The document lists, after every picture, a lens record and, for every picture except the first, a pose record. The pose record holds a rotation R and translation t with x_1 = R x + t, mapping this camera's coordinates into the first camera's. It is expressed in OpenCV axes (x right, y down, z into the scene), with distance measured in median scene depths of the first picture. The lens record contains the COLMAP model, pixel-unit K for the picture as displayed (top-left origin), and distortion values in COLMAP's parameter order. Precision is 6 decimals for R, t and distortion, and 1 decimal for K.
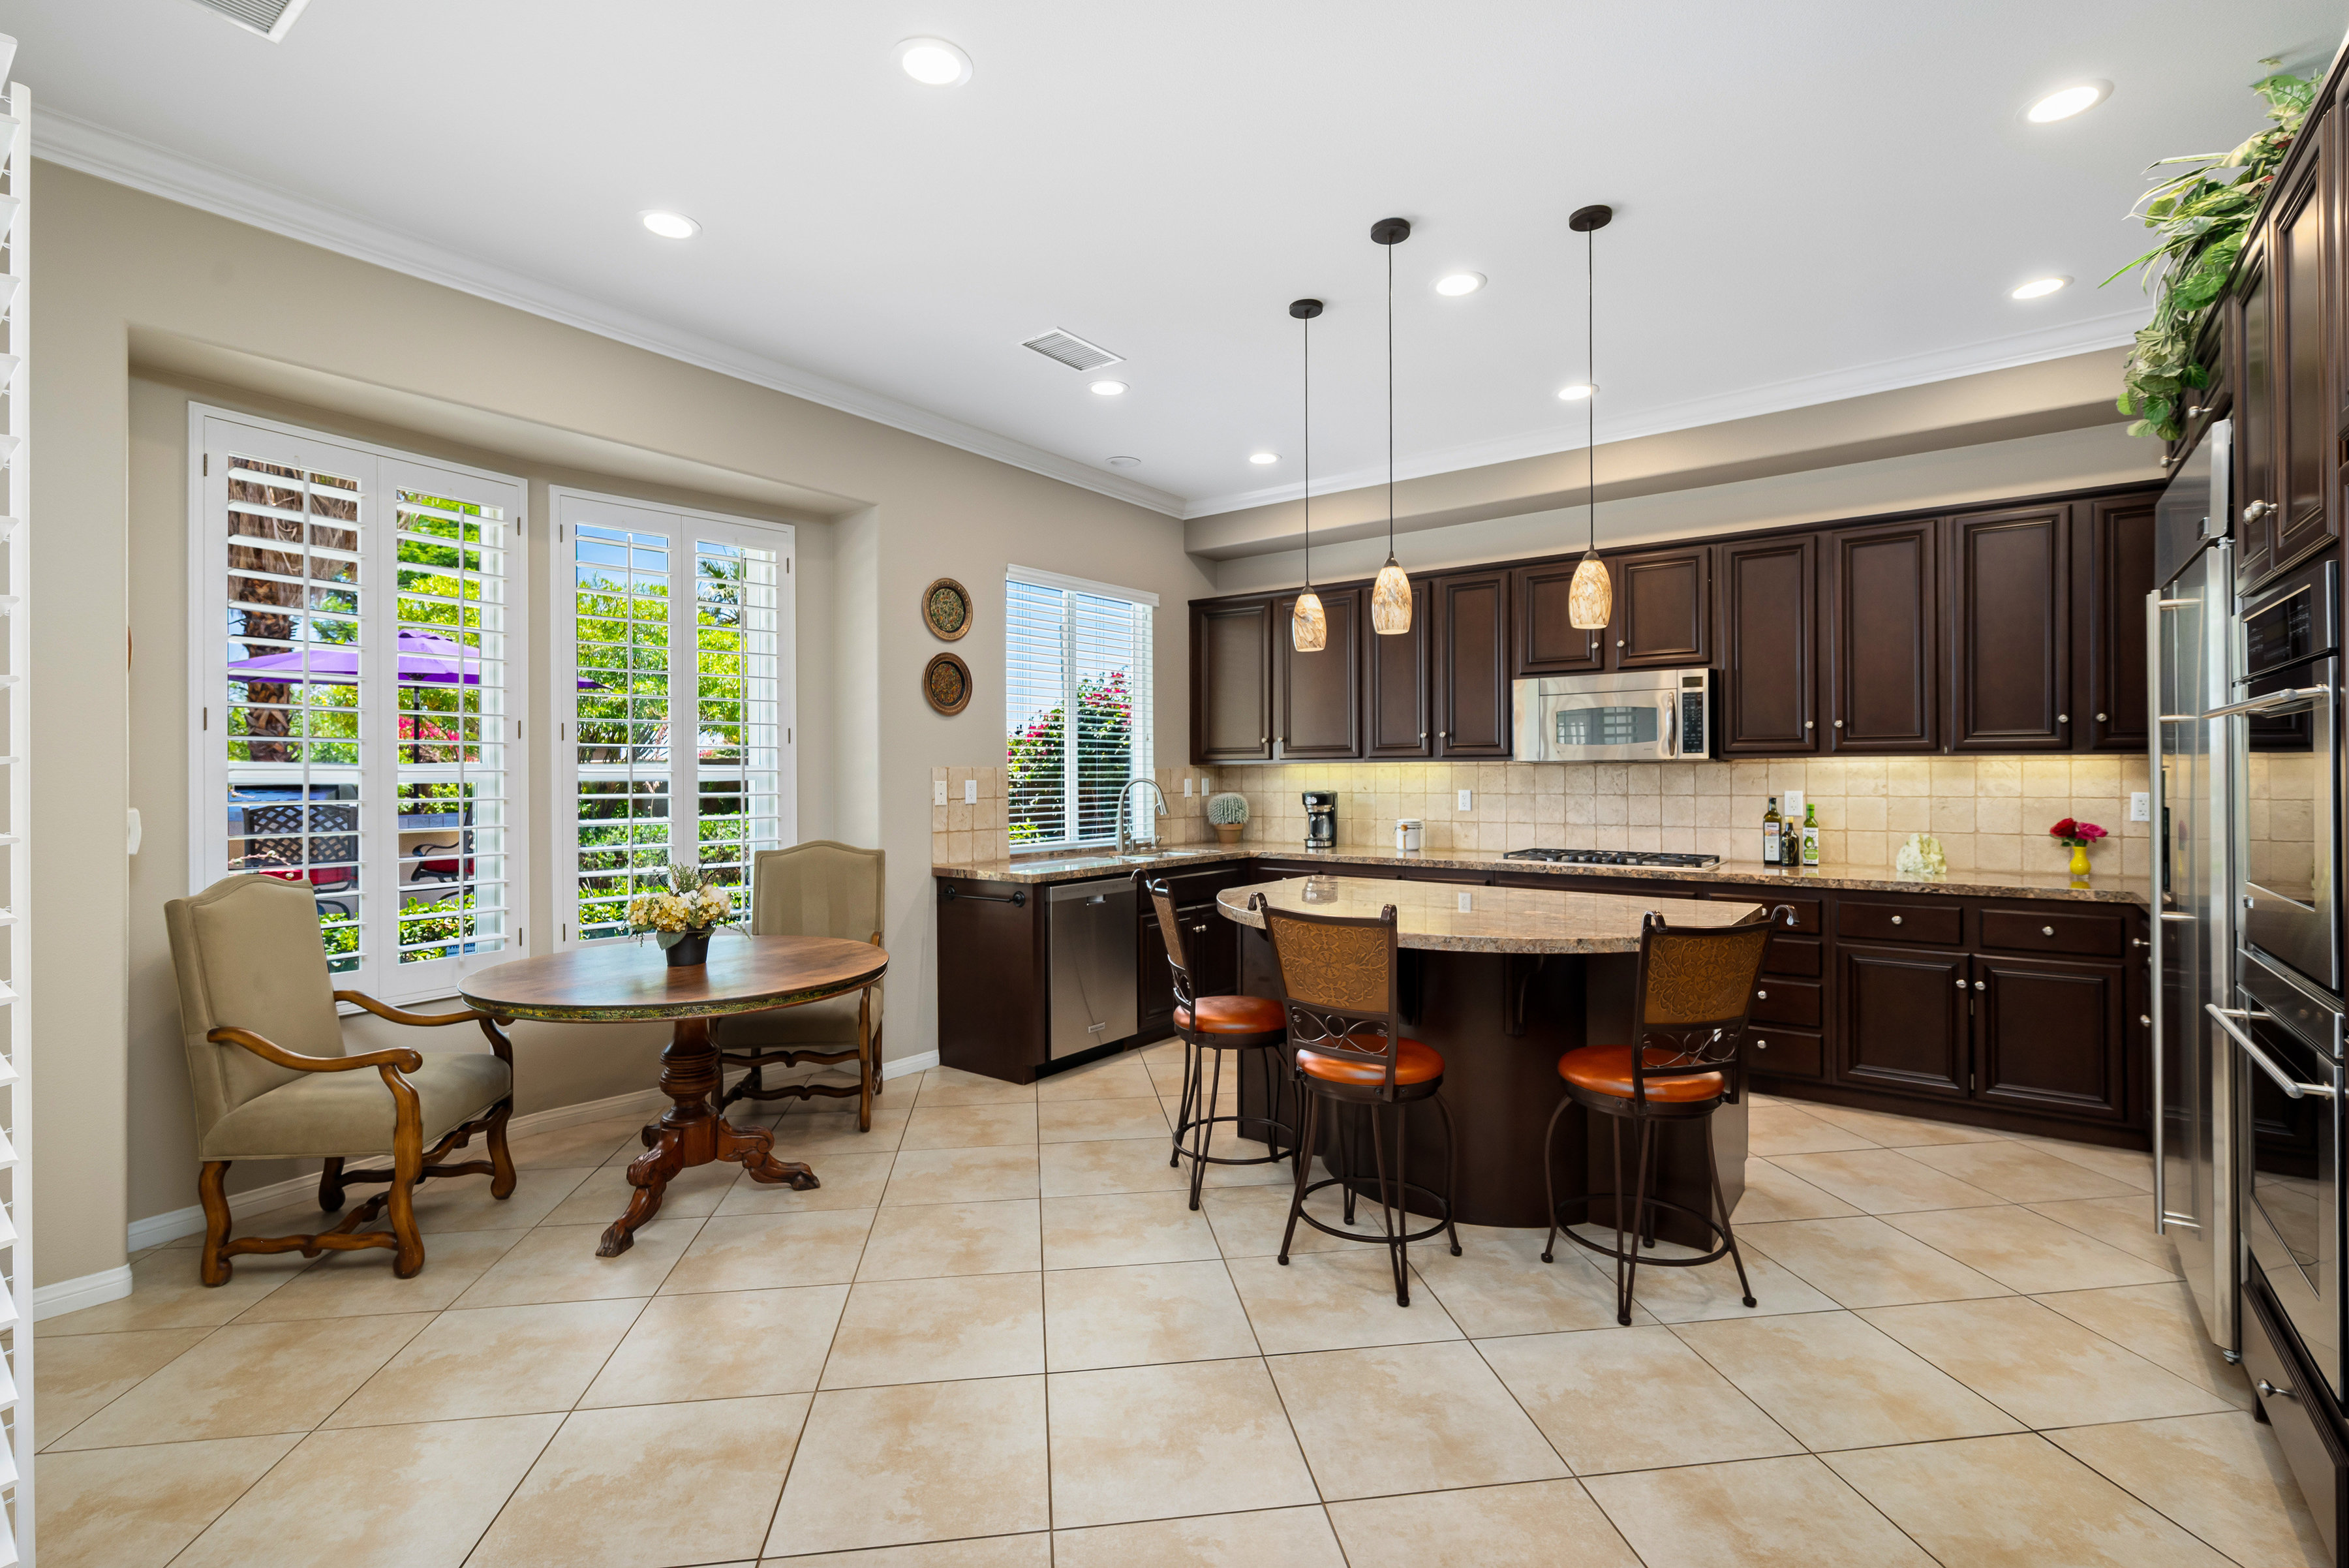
lens RADIAL K [[1070.5, 0, 1175.2], [0, 1070.5, 772.3], [0, 0, 1]] dist [0.000900, 0.000011]
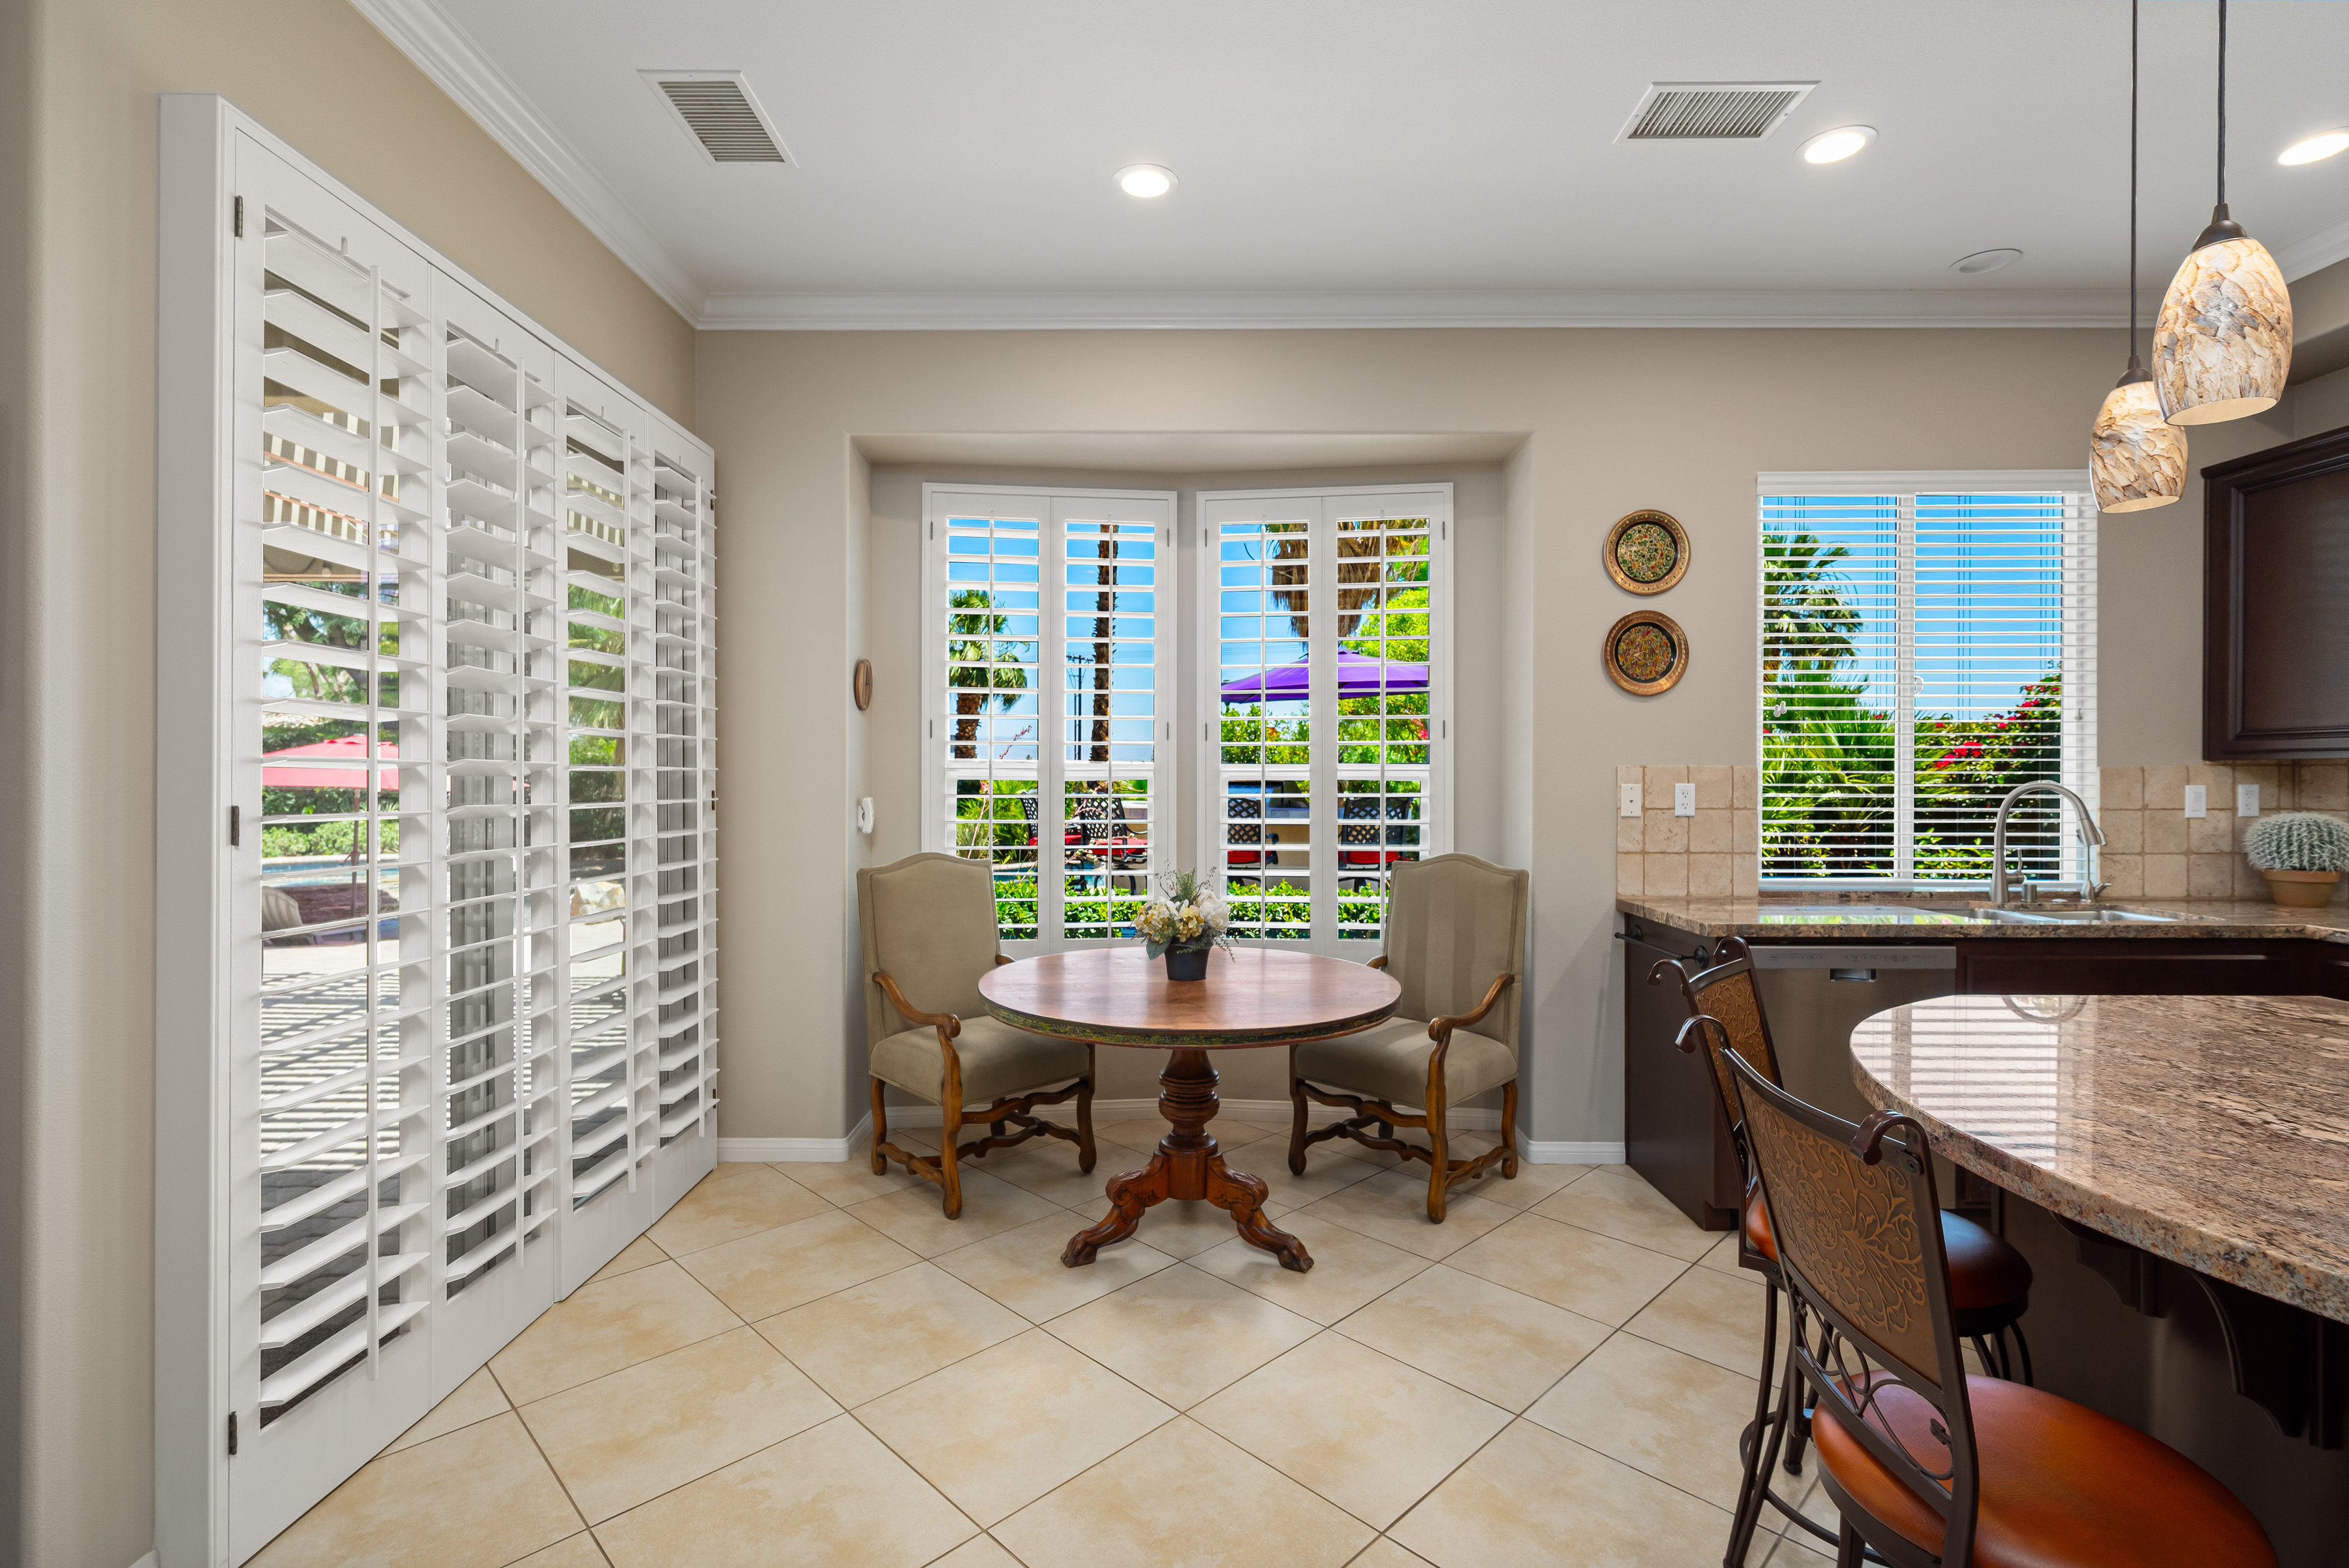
lens RADIAL K [[1064.8, 0, 1174.6], [0, 1064.8, 780.8], [0, 0, 1]] dist [-0.000141, -0.000242]
pose [[0.595124, 0.009240, -0.803581, 0.193510], [-0.002896, 0.999952, 0.009353, -0.000075], [0.803629, -0.003239, 0.595122, 0.313758]]
